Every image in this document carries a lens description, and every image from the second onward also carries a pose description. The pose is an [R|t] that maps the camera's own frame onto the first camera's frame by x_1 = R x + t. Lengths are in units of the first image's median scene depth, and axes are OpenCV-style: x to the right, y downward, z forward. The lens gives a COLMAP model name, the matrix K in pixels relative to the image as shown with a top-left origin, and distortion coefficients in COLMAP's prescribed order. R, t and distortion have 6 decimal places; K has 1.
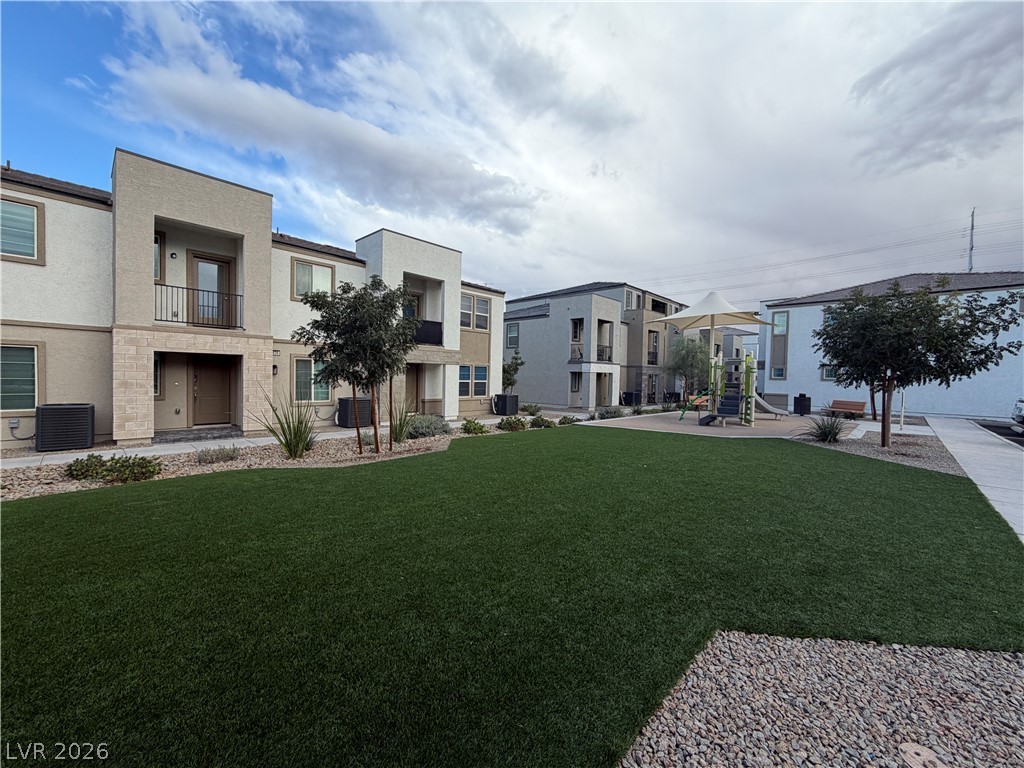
lens RADIAL K [[408.9, 0, 511.3], [0, 408.9, 384.0], [0, 0, 1]] dist [-0.001120, 0.000527]
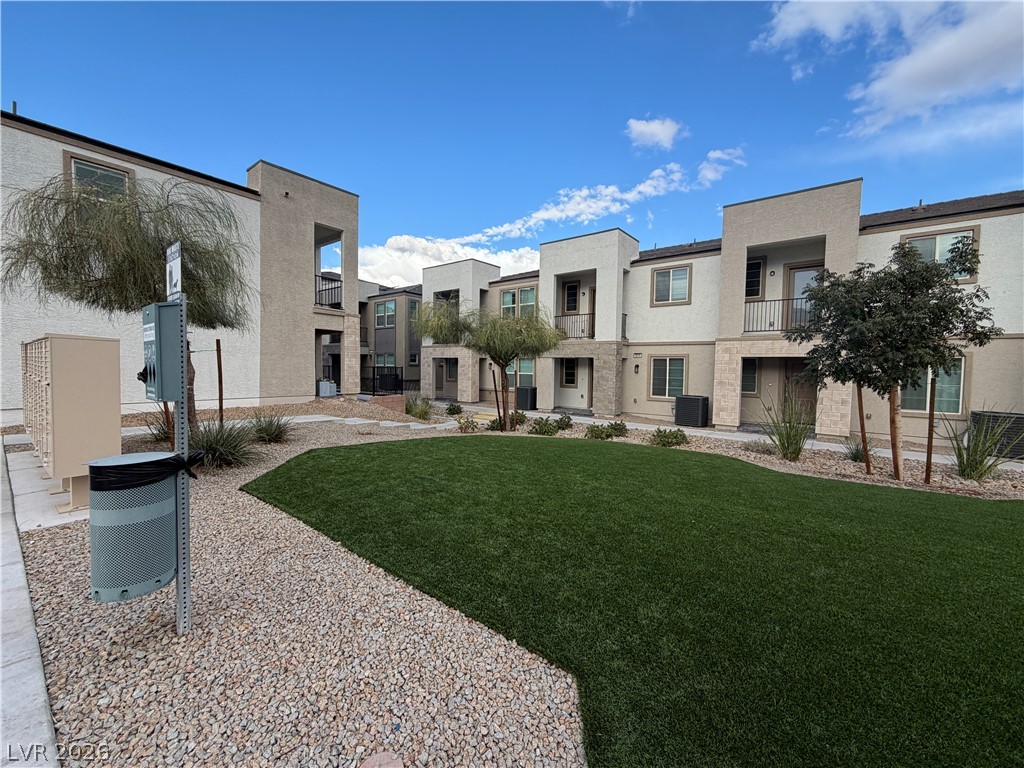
lens RADIAL K [[408.9, 0, 511.3], [0, 408.9, 385.2], [0, 0, 1]] dist [-0.001120, 0.000527]
pose [[0.106394, 0.023822, -0.994039, 0.273411], [-0.033434, 0.999233, 0.020368, 0.002854], [0.993762, 0.031068, 0.107109, 0.166966]]
